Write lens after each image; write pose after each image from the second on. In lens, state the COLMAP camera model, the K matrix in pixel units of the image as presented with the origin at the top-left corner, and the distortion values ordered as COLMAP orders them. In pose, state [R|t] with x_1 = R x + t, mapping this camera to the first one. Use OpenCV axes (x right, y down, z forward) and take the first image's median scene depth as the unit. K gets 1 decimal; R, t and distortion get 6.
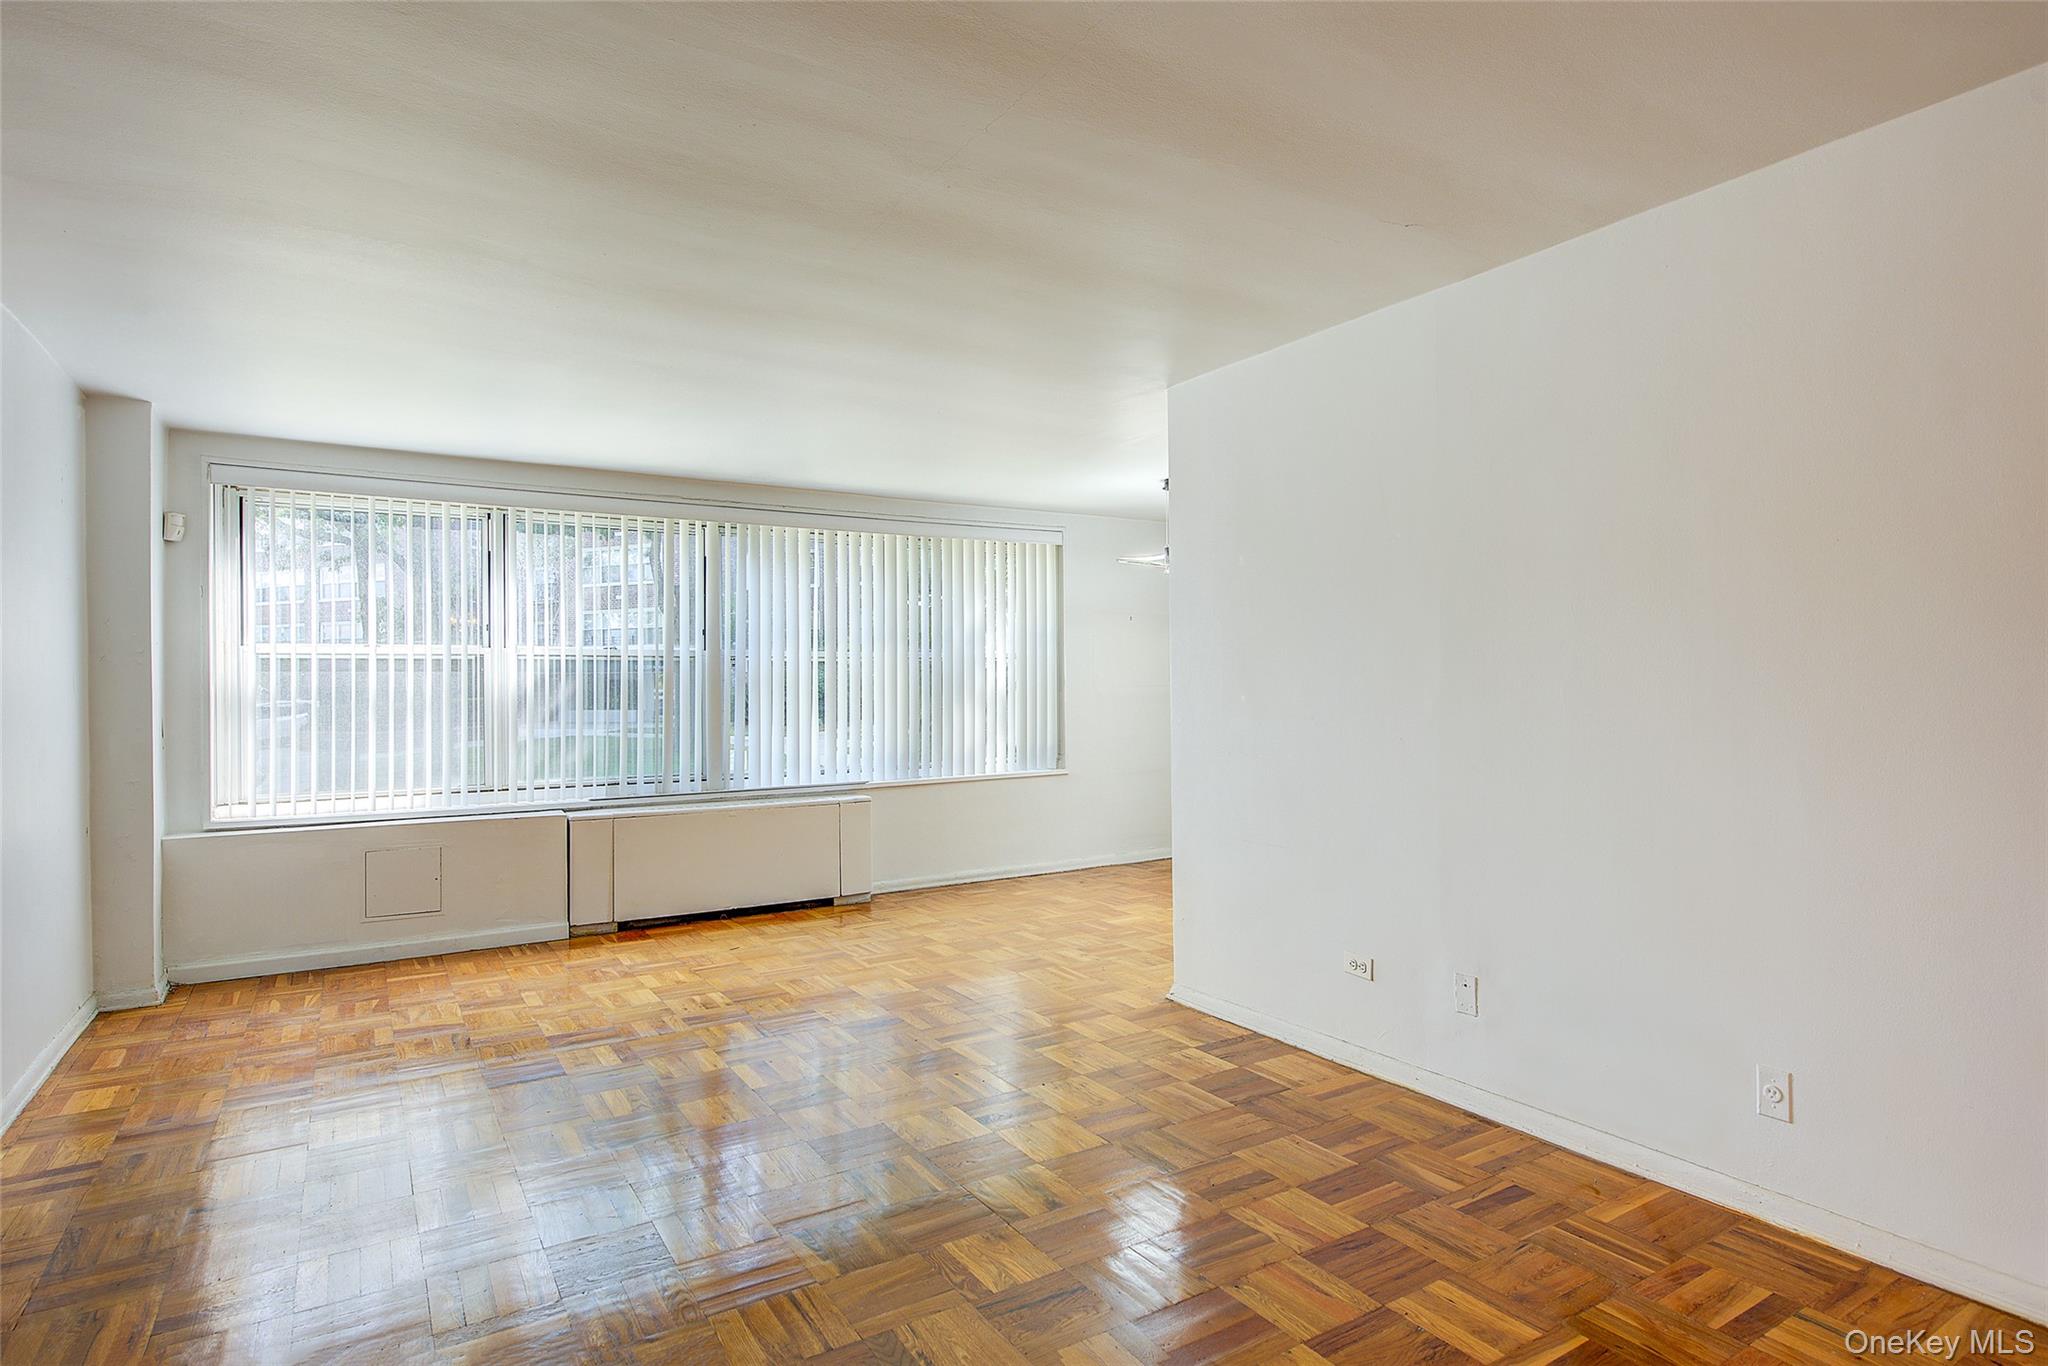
lens RADIAL K [[1101.3, 0, 1026.2], [0, 1101.3, 673.9], [0, 0, 1]] dist [0.014453, -0.002133]
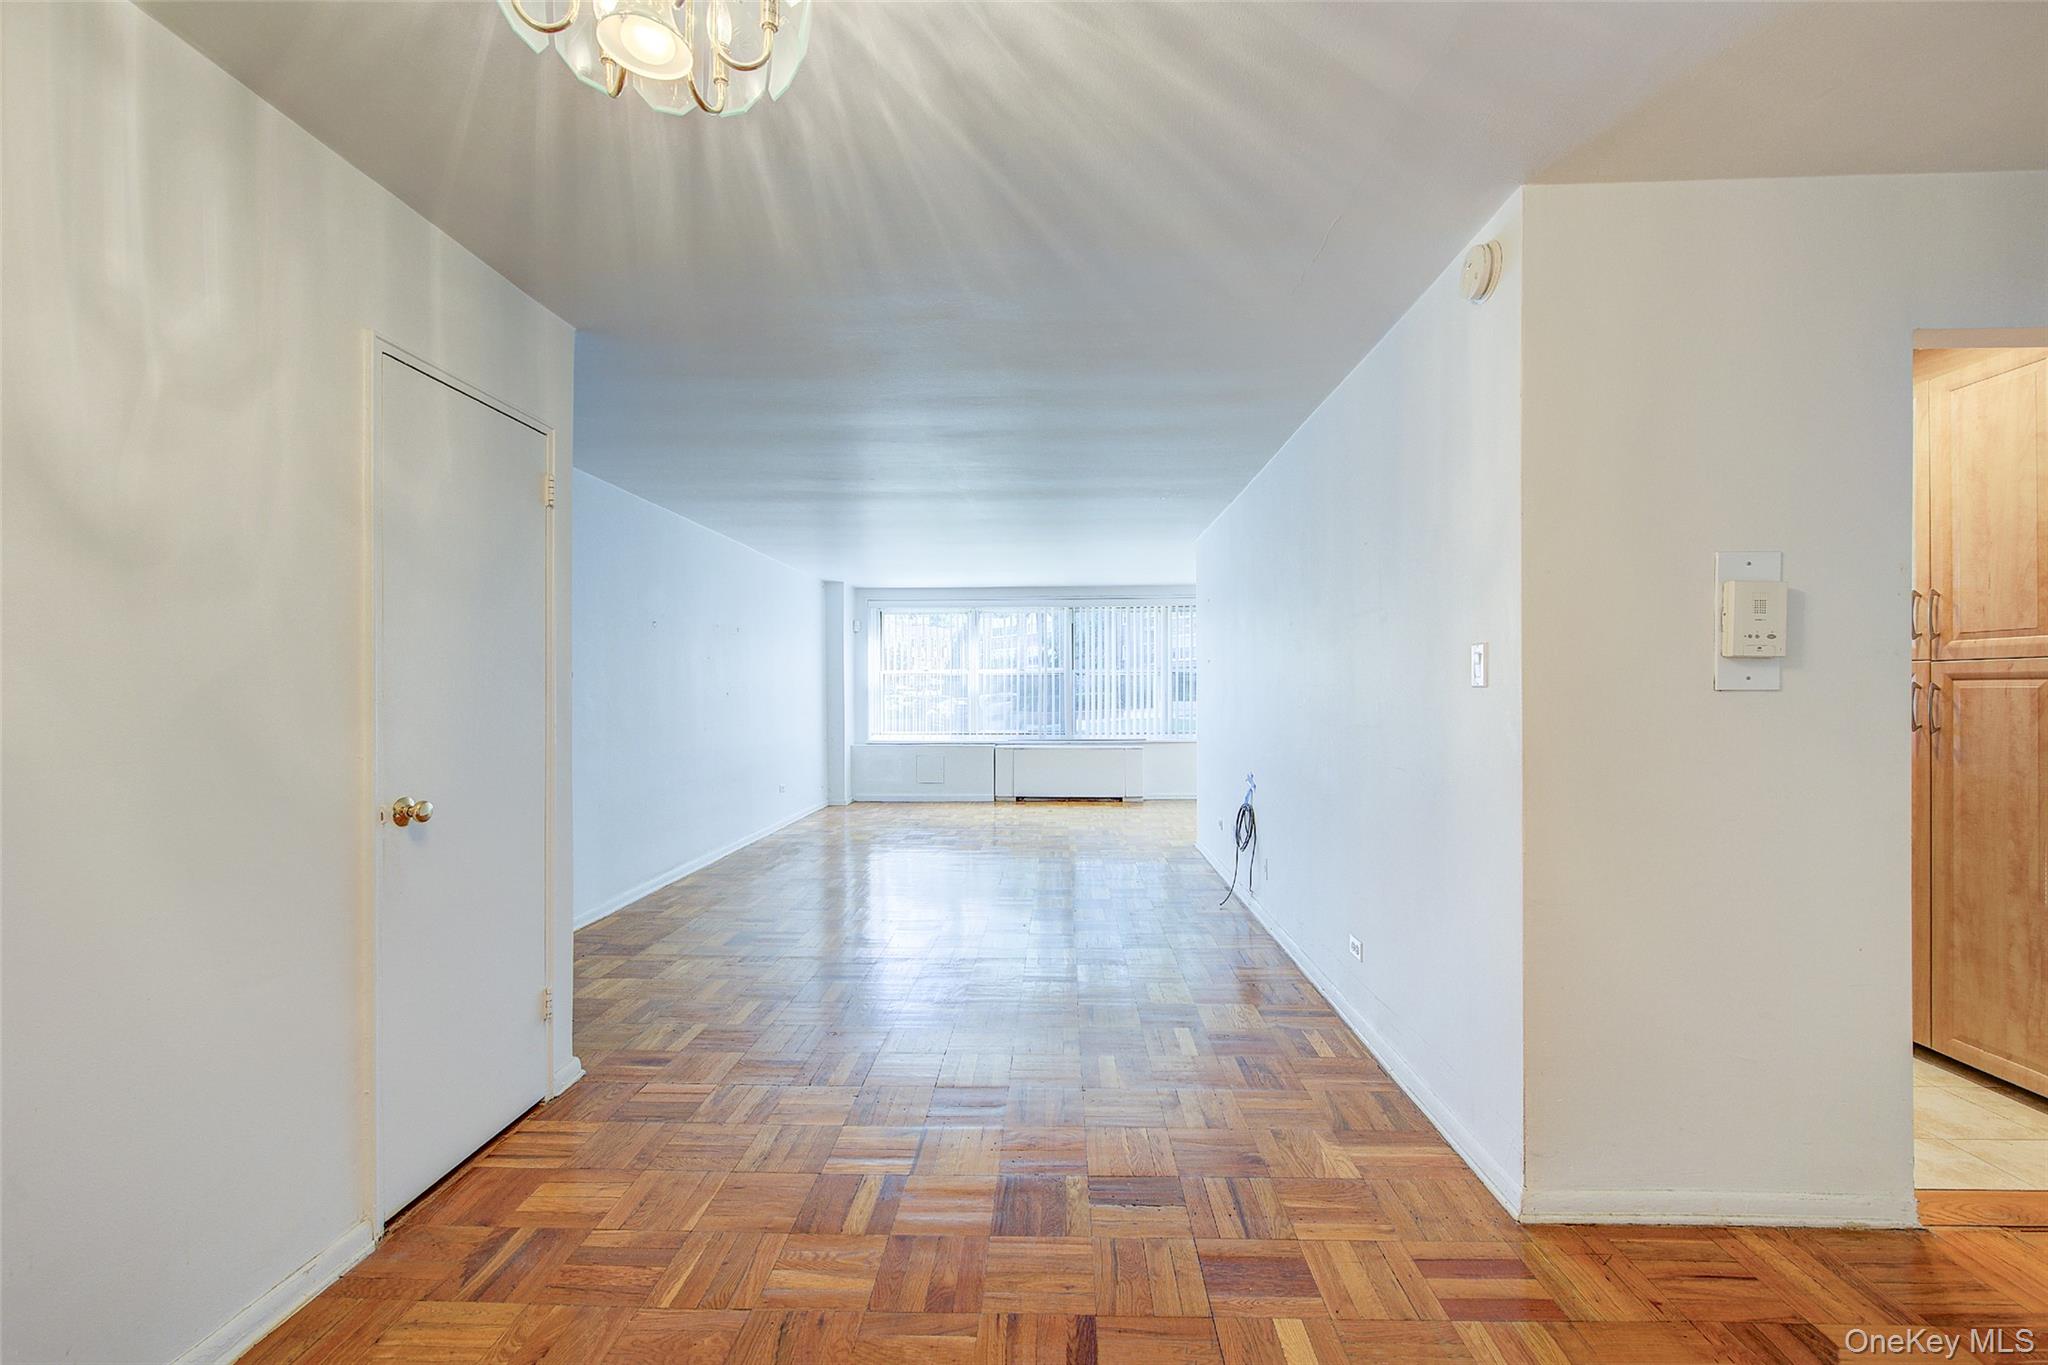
lens RADIAL K [[812.3, 0, 1031.2], [0, 812.3, 689.9], [0, 0, 1]] dist [0.002082, -0.002124]
pose [[0.830544, 0.005725, -0.556924, 0.574011], [0.003486, 0.999874, 0.015477, -0.010215], [0.556942, -0.014796, 0.830419, -0.321514]]
